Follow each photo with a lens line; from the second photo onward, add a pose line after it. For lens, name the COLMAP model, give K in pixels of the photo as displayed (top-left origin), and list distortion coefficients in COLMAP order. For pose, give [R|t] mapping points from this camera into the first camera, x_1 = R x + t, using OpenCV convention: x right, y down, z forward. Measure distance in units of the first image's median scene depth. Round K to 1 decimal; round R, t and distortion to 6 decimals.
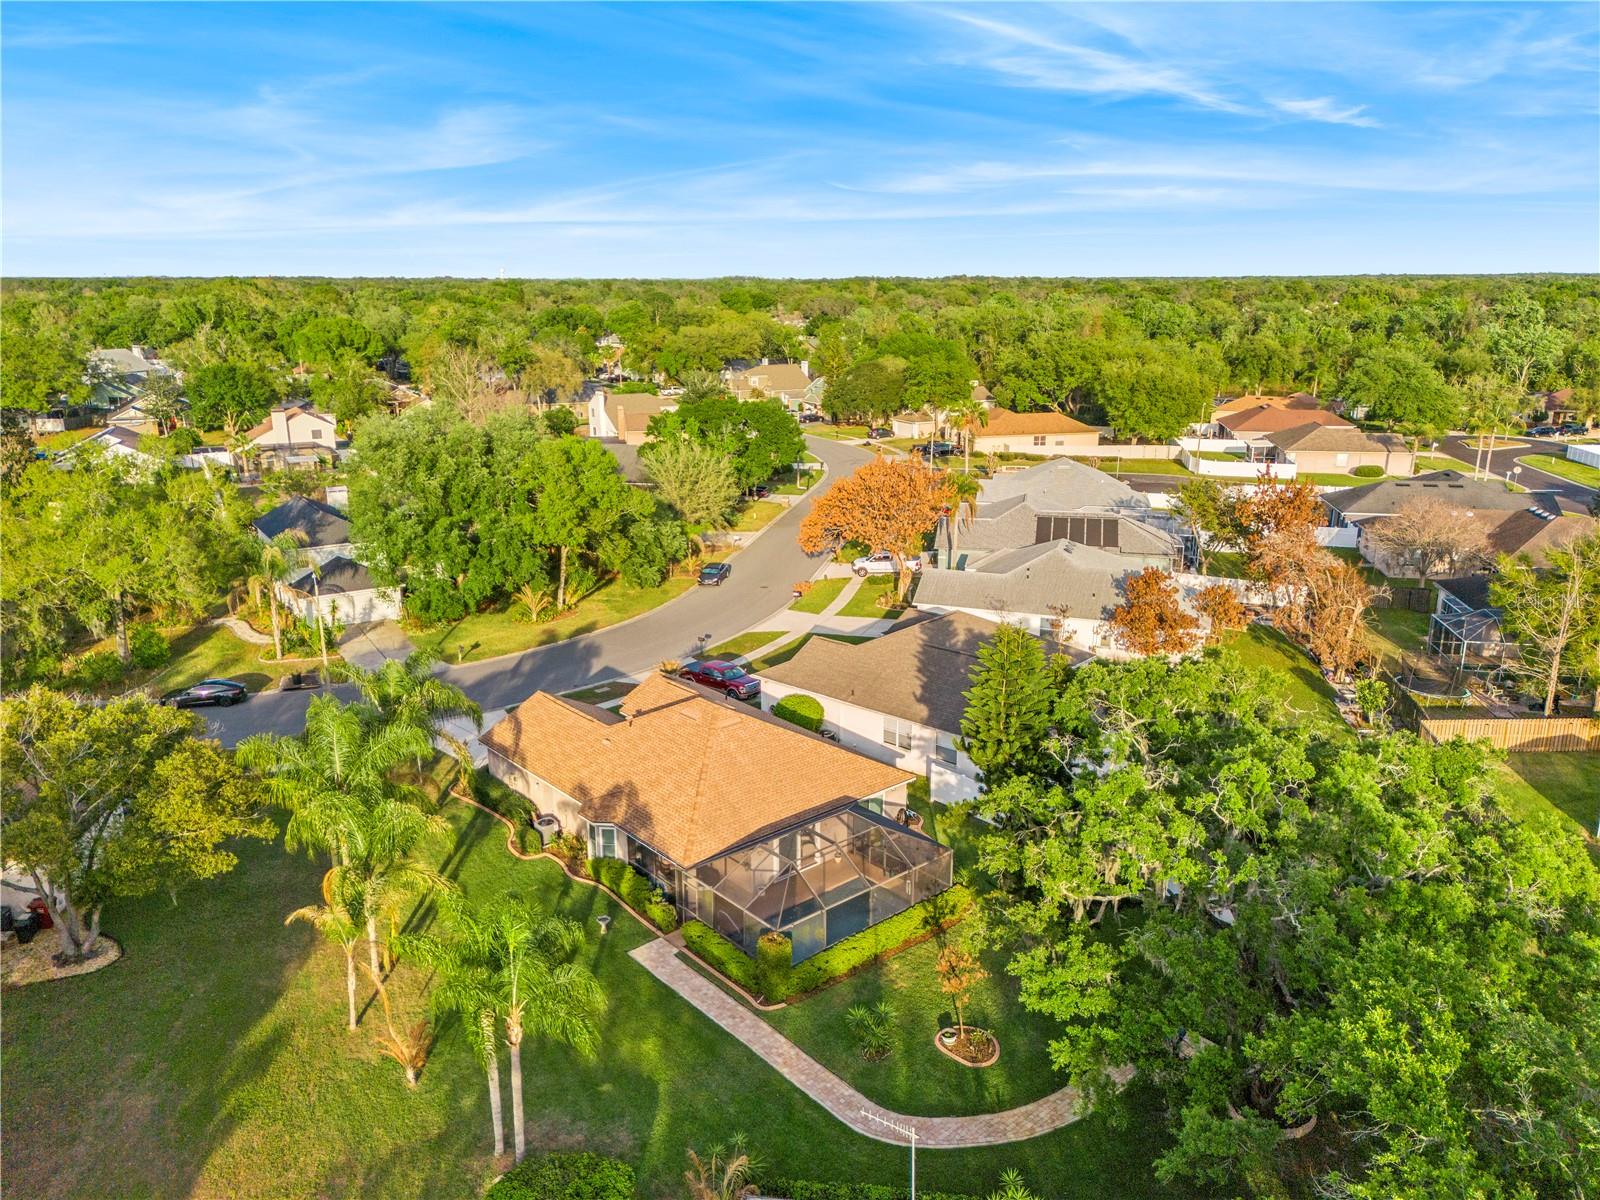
lens RADIAL K [[1165.6, 0, 802.0], [0, 1165.6, 611.0], [0, 0, 1]] dist [0.169715, -0.354819]
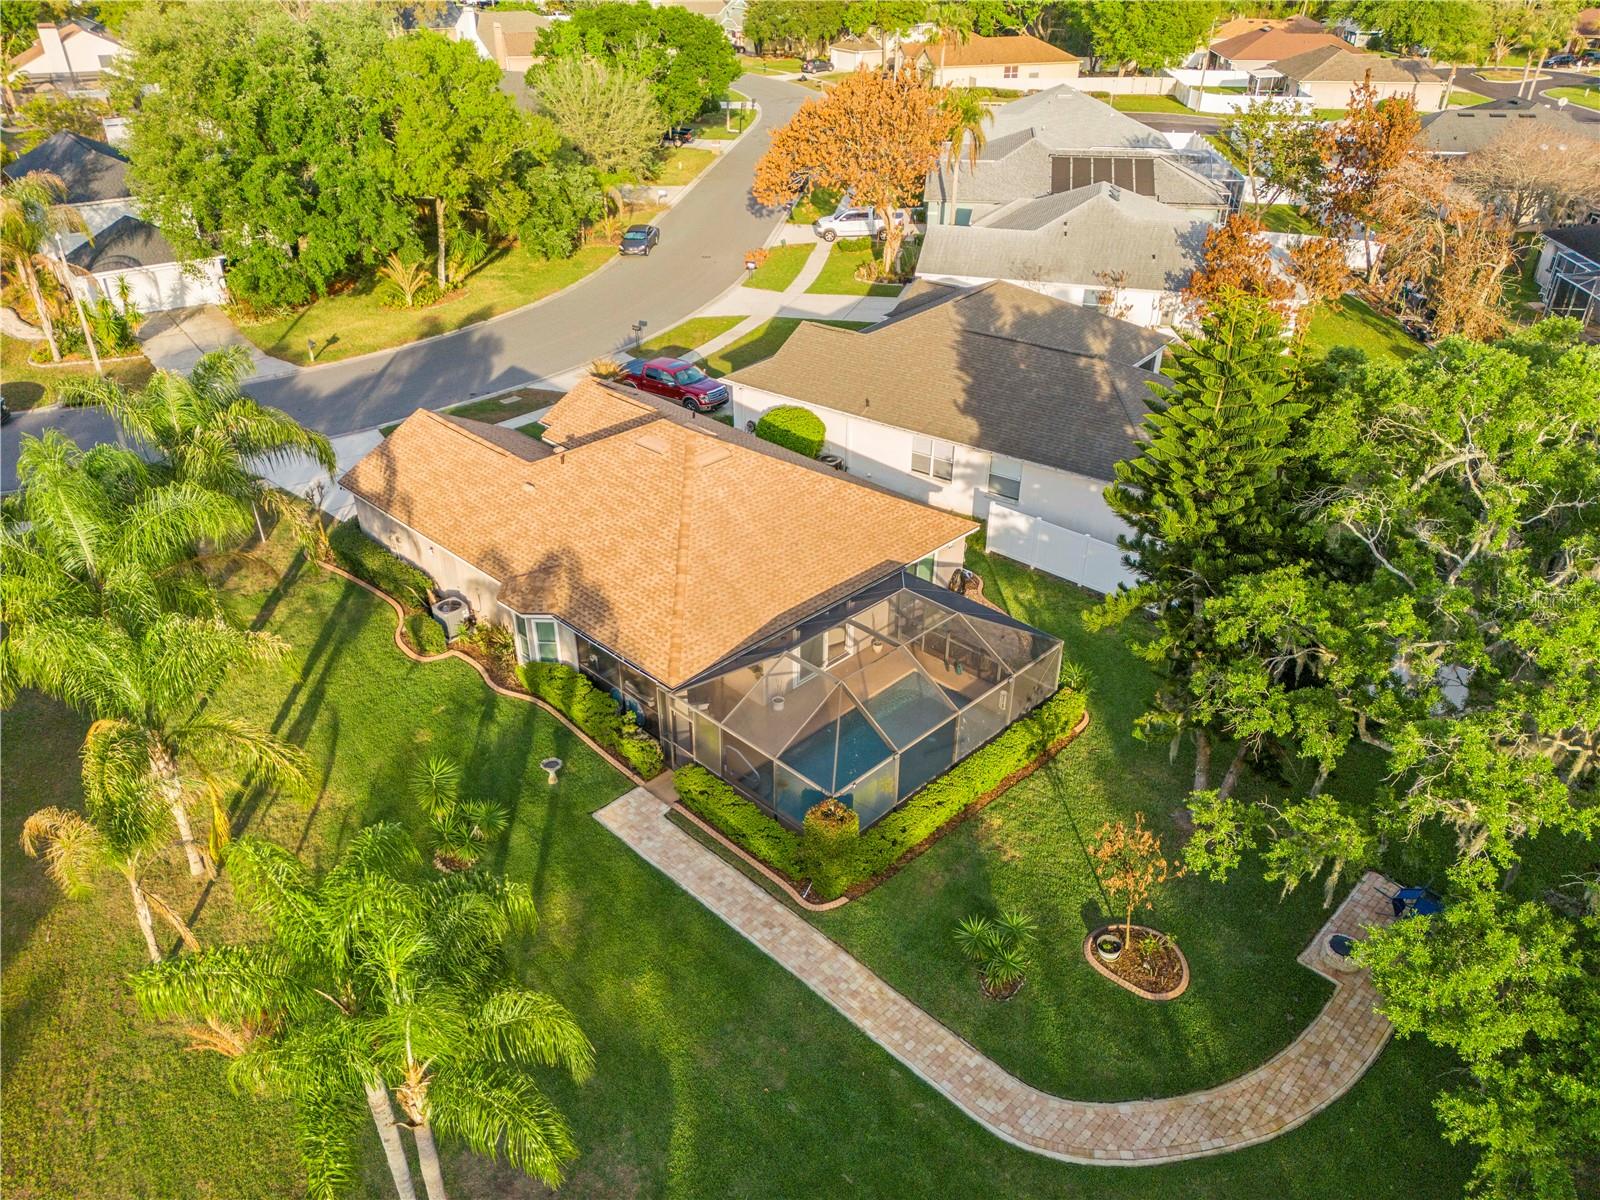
lens RADIAL K [[1170.5, 0, 800.4], [0, 1170.5, 604.6], [0, 0, 1]] dist [0.084065, -0.078976]
pose [[0.996852, -0.035514, 0.070888, -0.047326], [0.016208, 0.966471, 0.256263, 0.004286], [-0.077613, -0.254307, 0.964004, 0.245362]]
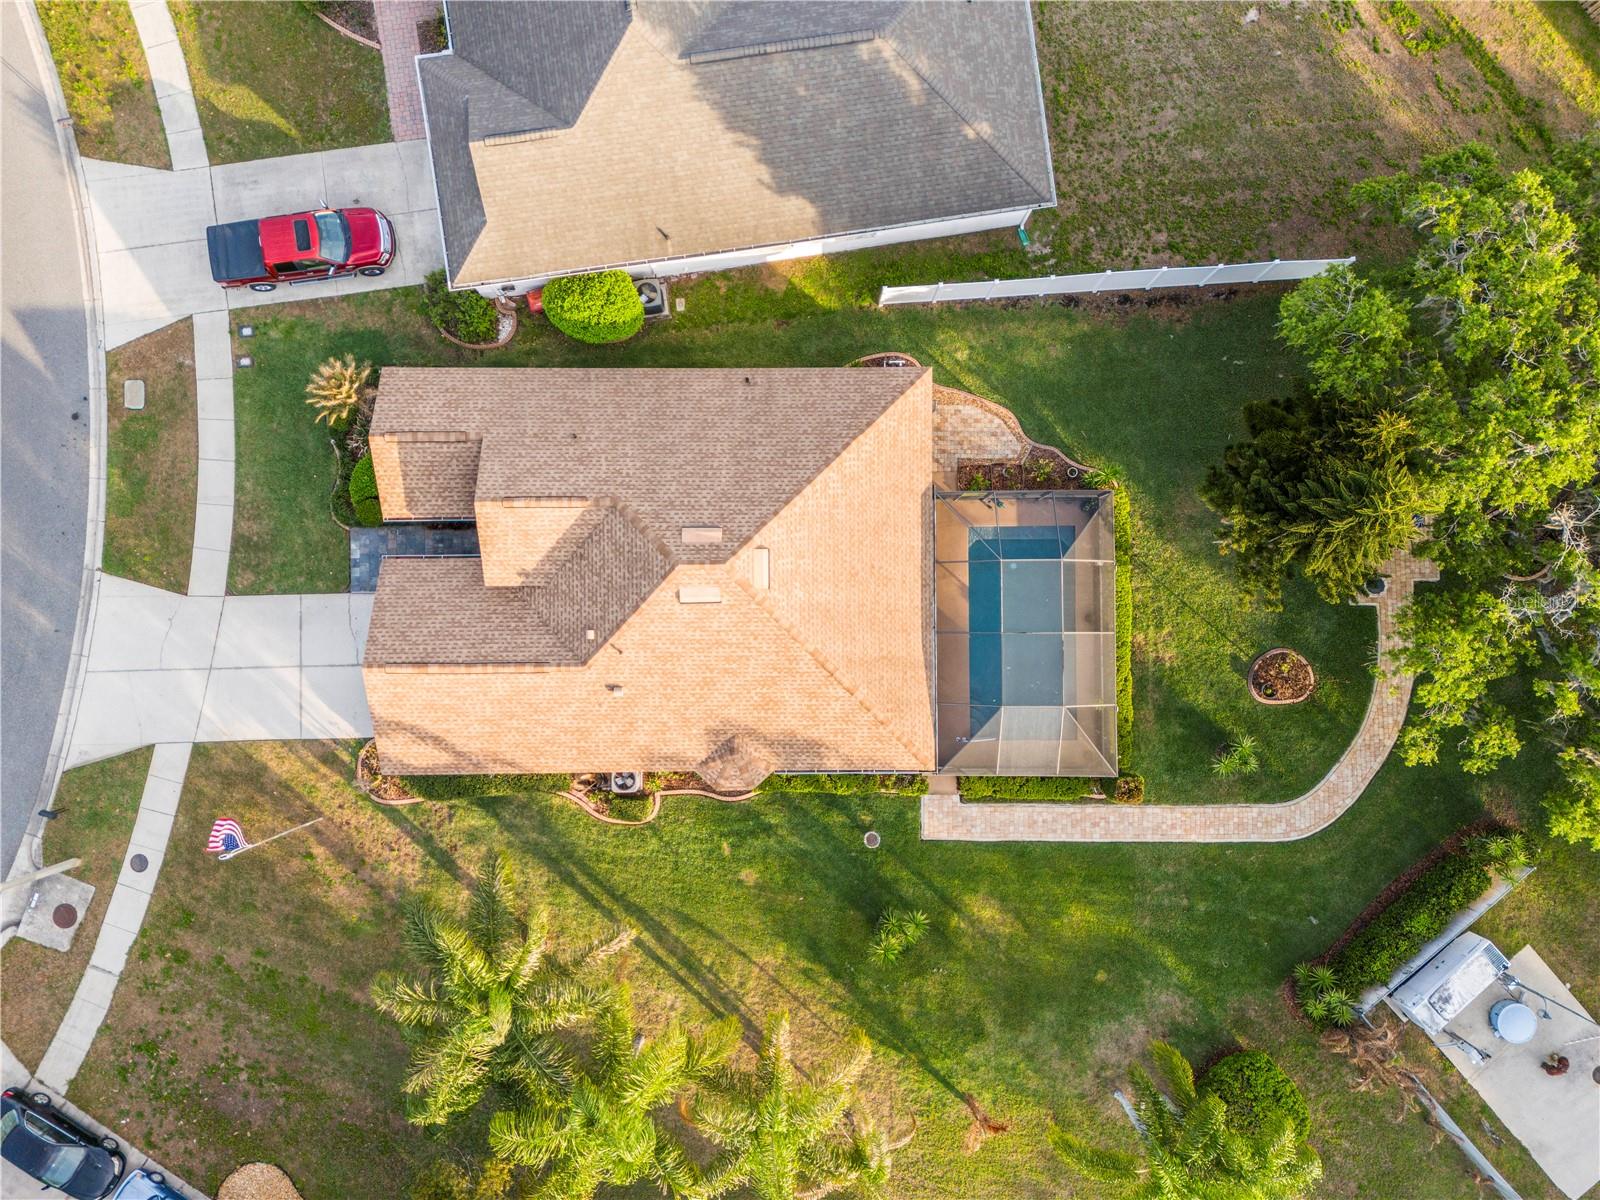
lens RADIAL K [[1170.5, 0, 800.4], [0, 1170.5, 604.6], [0, 0, 1]] dist [0.084065, -0.078976]
pose [[0.651616, -0.758430, 0.013396, -0.054468], [0.202814, 0.191213, 0.960367, -0.403007], [-0.730933, -0.623074, 0.278418, 0.595802]]
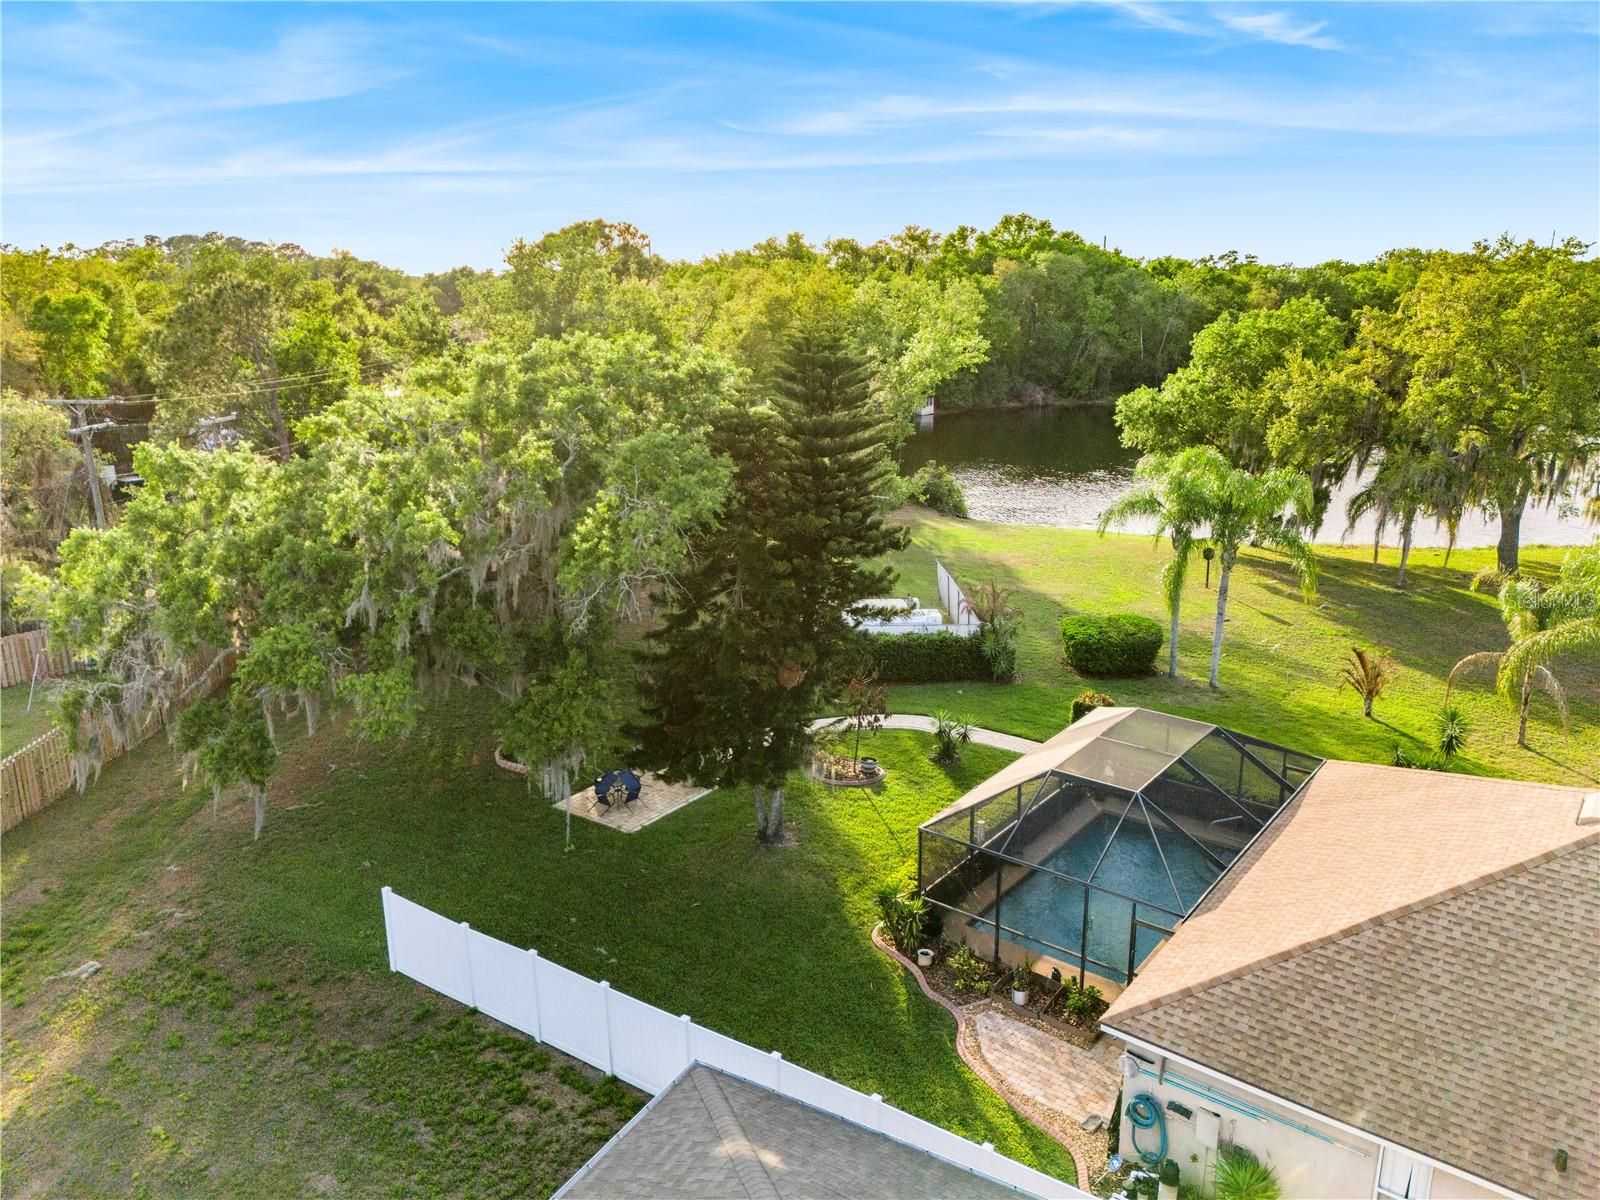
lens RADIAL K [[1170.5, 0, 800.4], [0, 1170.5, 604.6], [0, 0, 1]] dist [0.084065, -0.078976]
pose [[-0.980661, 0.058019, -0.186917, 0.184049], [-0.048184, 0.854080, 0.517905, -0.102976], [0.189690, 0.516895, -0.834767, 0.929846]]
